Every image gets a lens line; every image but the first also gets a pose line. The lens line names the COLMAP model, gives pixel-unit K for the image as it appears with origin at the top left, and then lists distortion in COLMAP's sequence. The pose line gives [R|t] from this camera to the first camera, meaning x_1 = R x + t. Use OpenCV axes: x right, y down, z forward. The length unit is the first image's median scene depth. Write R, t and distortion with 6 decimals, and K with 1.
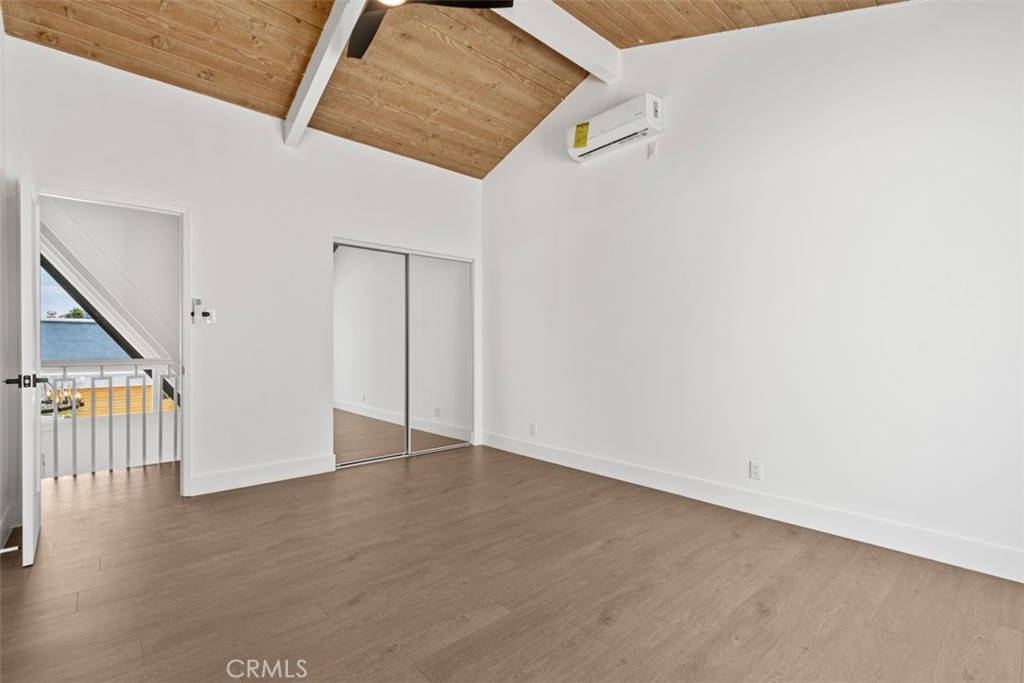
lens RADIAL K [[465.0, 0, 511.2], [0, 465.0, 349.4], [0, 0, 1]] dist [0.009624, -0.000271]
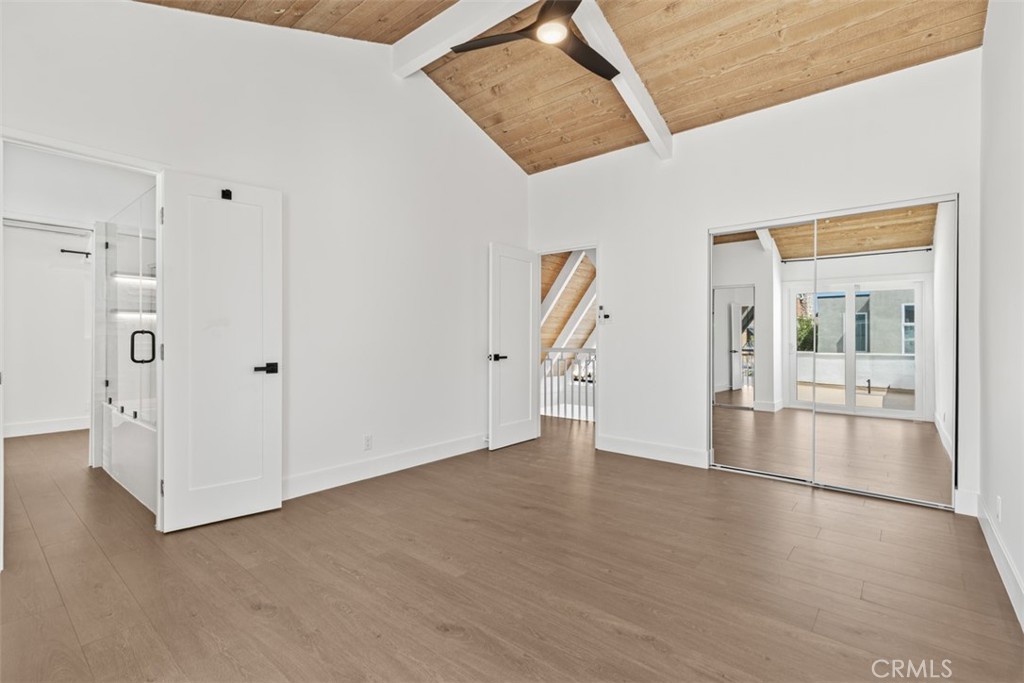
lens RADIAL K [[468.5, 0, 512.0], [0, 468.5, 341.5], [0, 0, 1]] dist [0.004219, -0.000047]
pose [[0.141223, 0.004931, -0.989966, 0.745346], [-0.010502, 0.999939, 0.003482, -0.006250], [0.989922, 0.009905, 0.141266, 0.636699]]
